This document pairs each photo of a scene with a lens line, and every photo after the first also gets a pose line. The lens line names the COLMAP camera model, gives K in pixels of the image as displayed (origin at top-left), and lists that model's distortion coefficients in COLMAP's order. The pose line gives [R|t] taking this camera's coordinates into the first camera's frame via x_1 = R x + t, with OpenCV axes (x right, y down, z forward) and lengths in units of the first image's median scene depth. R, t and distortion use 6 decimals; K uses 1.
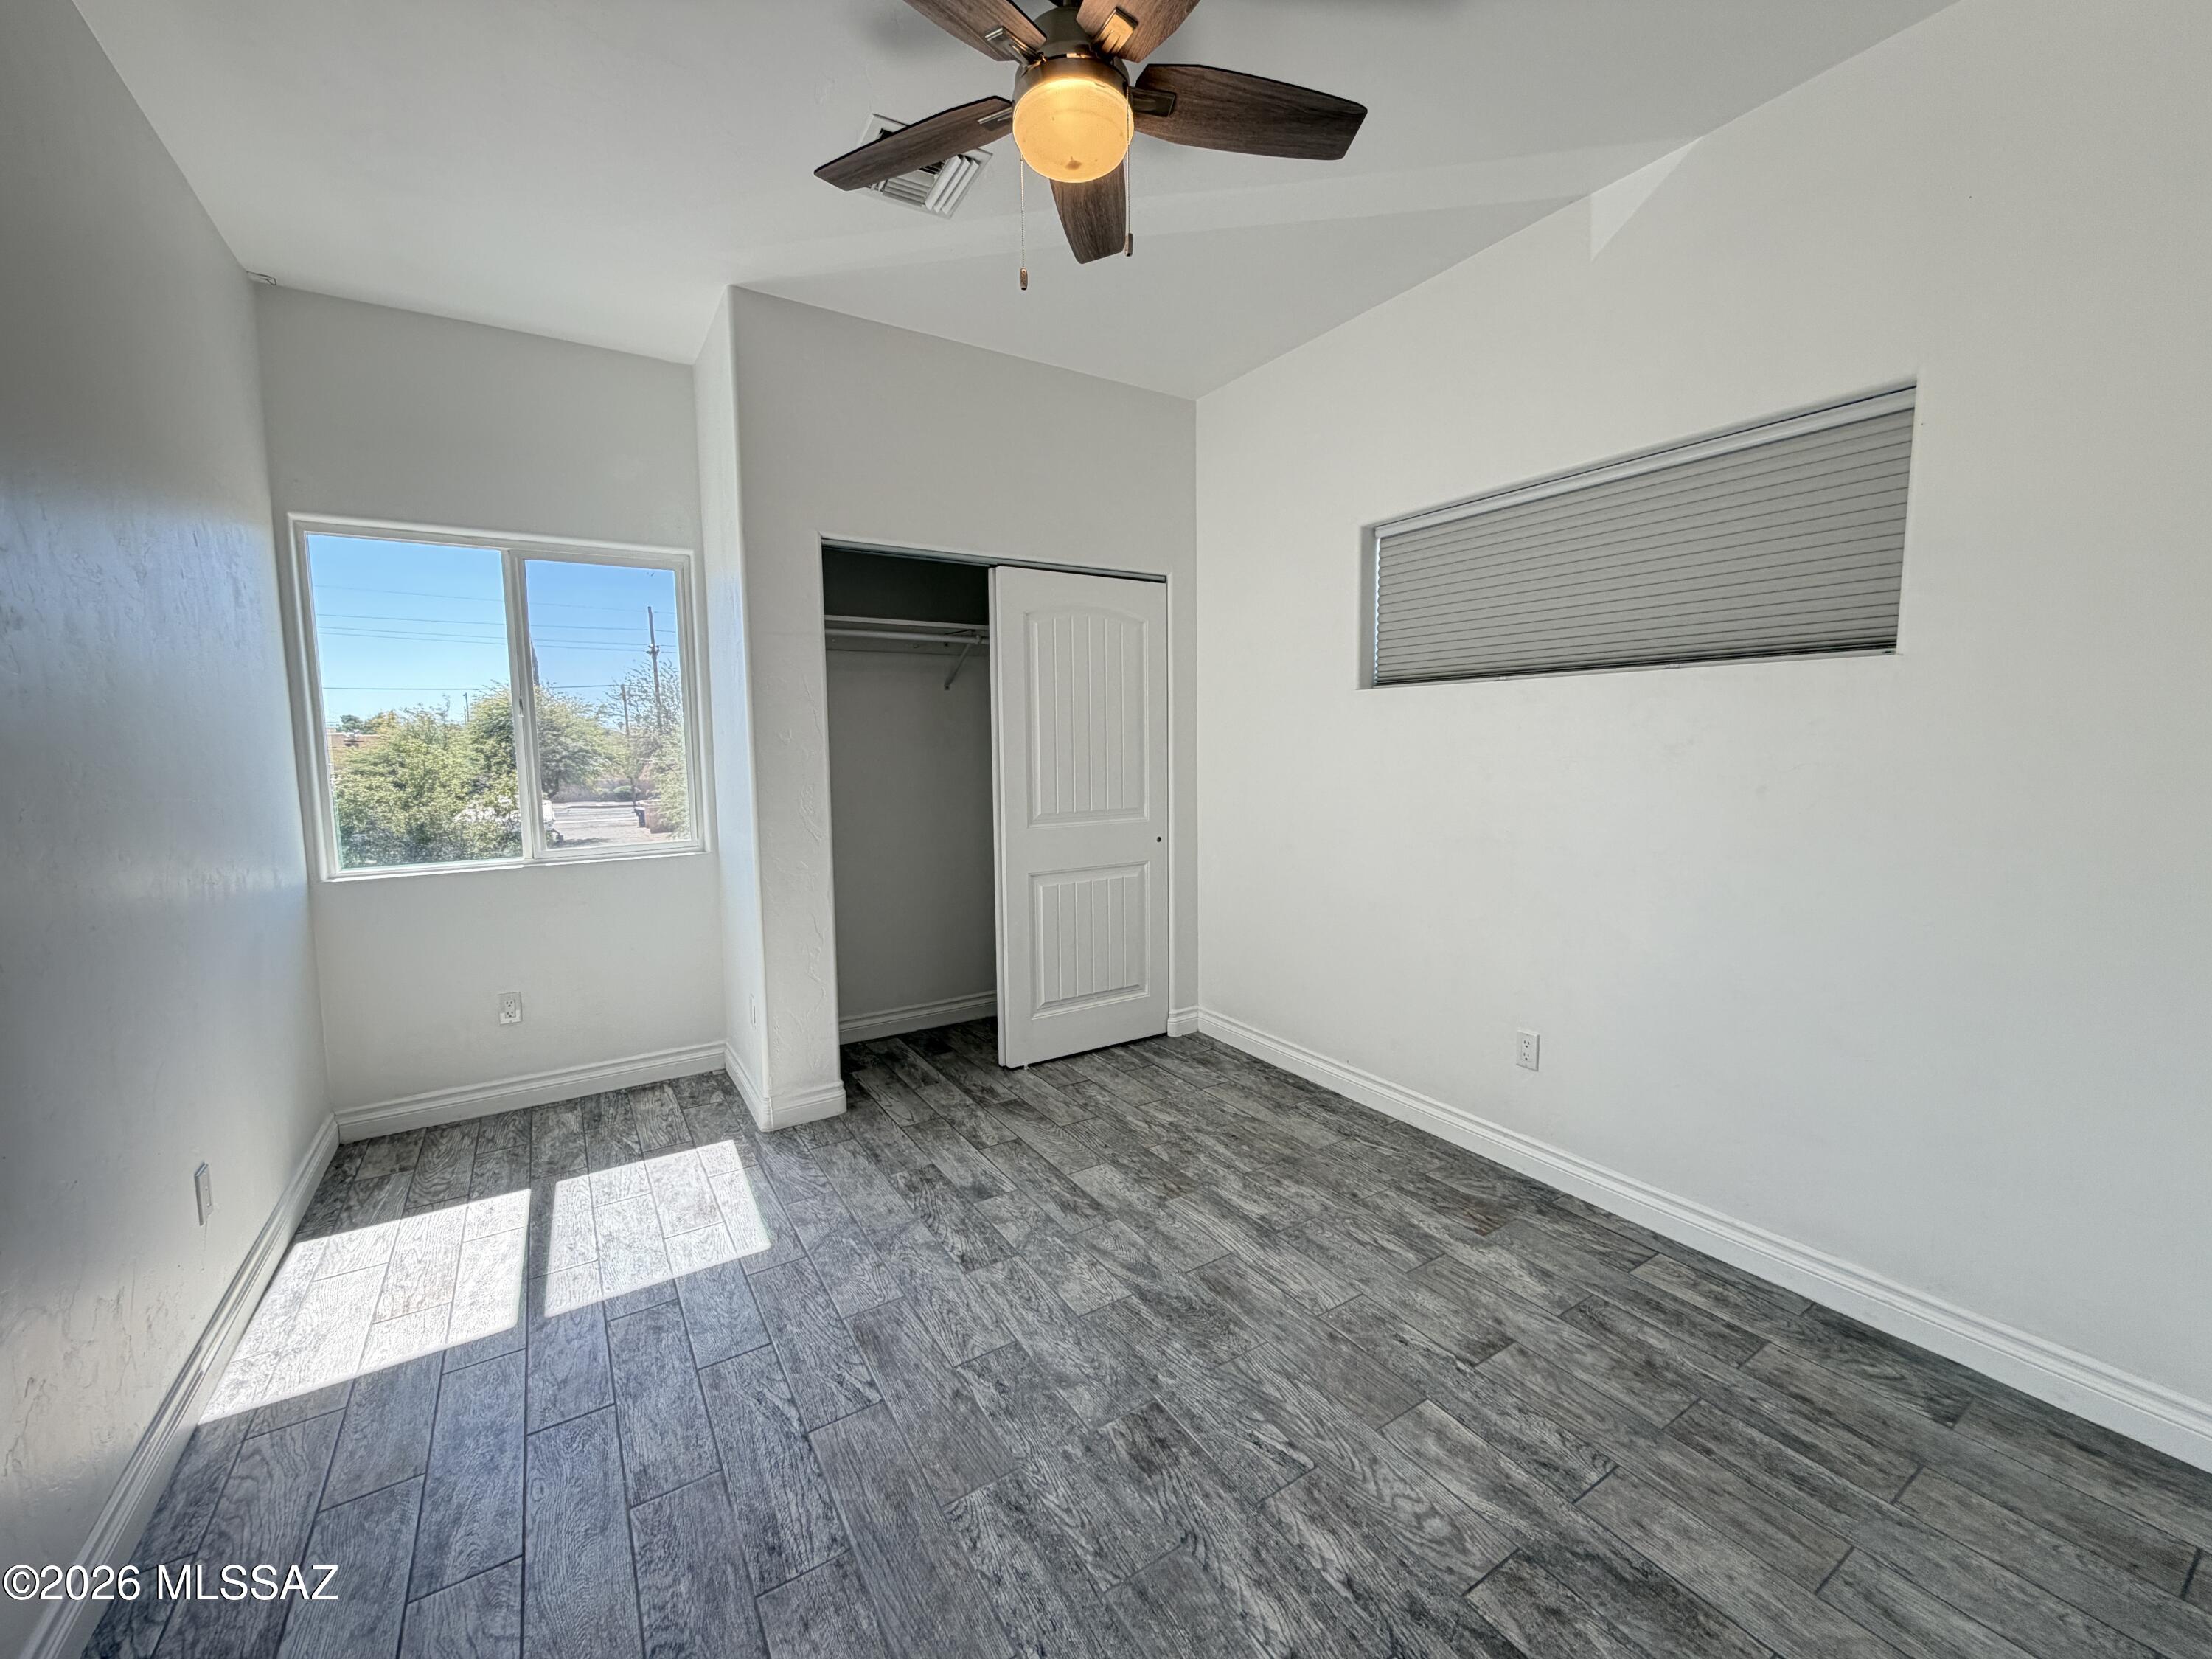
lens RADIAL K [[884.9, 0, 1099.0], [0, 884.9, 824.2], [0, 0, 1]] dist [0.000653, 0.000152]
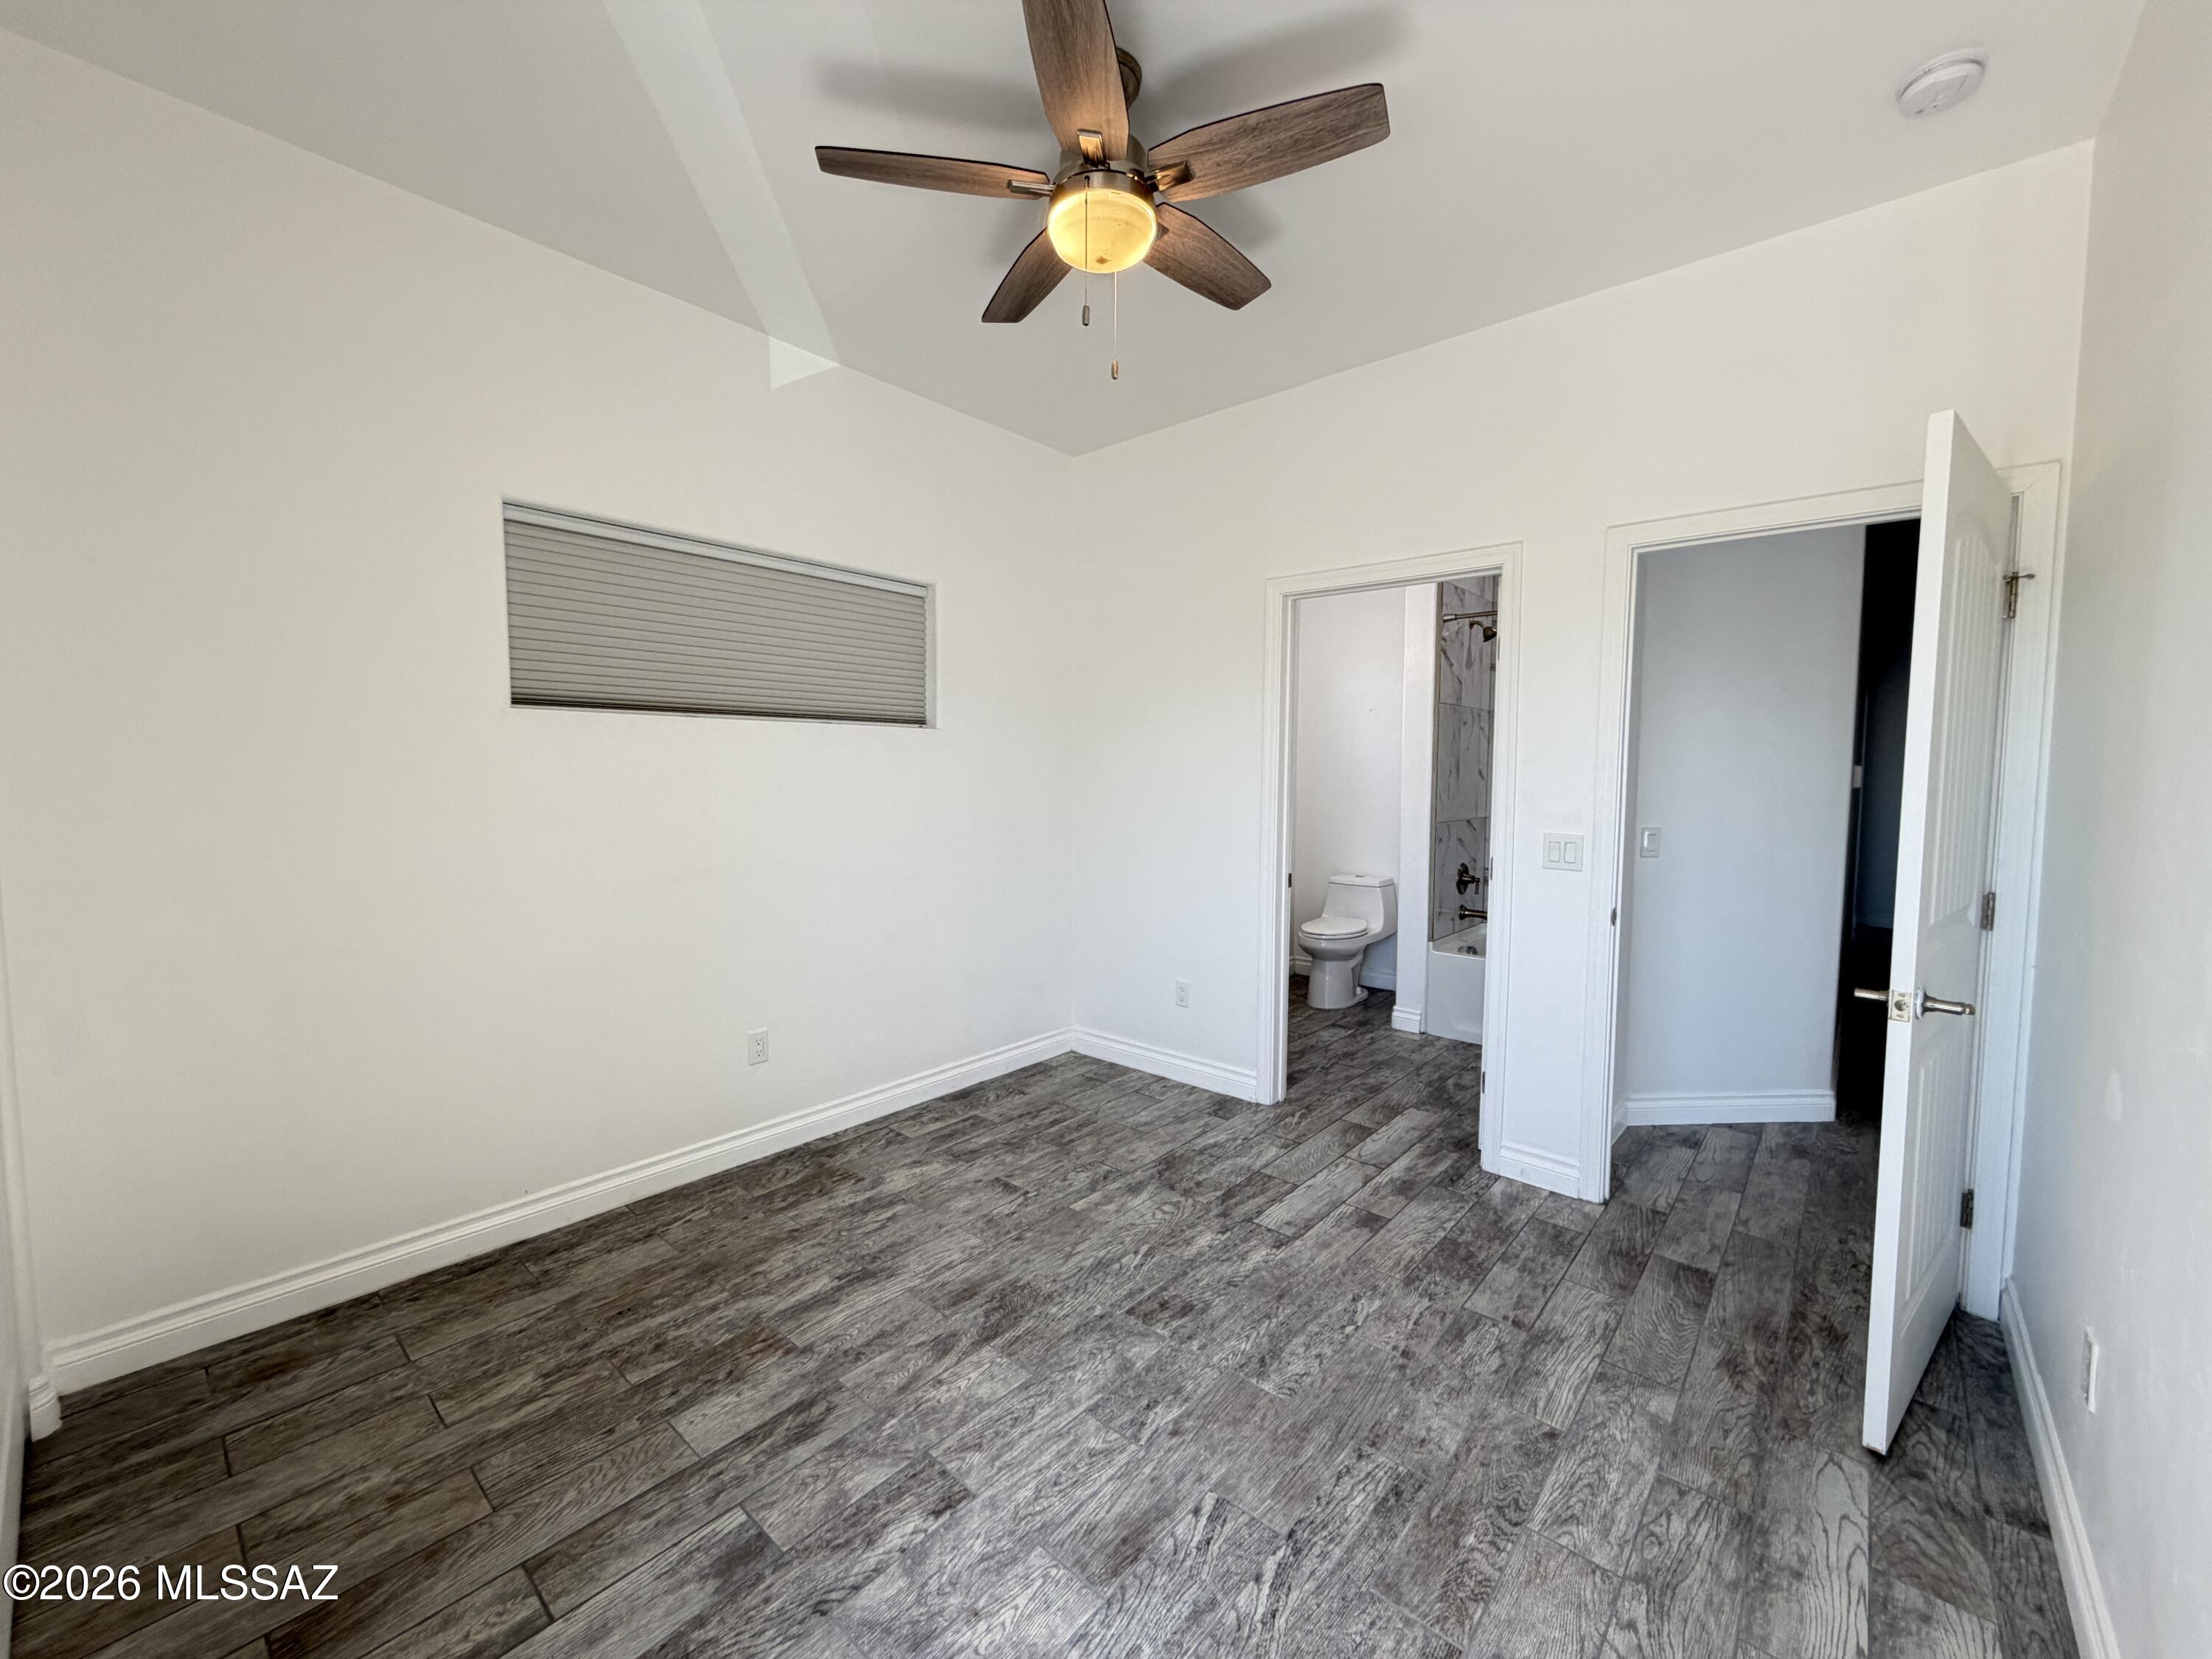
lens RADIAL K [[884.9, 0, 1099.0], [0, 884.9, 824.2], [0, 0, 1]] dist [0.000653, 0.000152]
pose [[-0.285278, -0.048256, 0.957229, -0.944528], [0.090155, 0.992952, 0.076925, -0.100573], [-0.954195, 0.108244, -0.278917, 1.158018]]
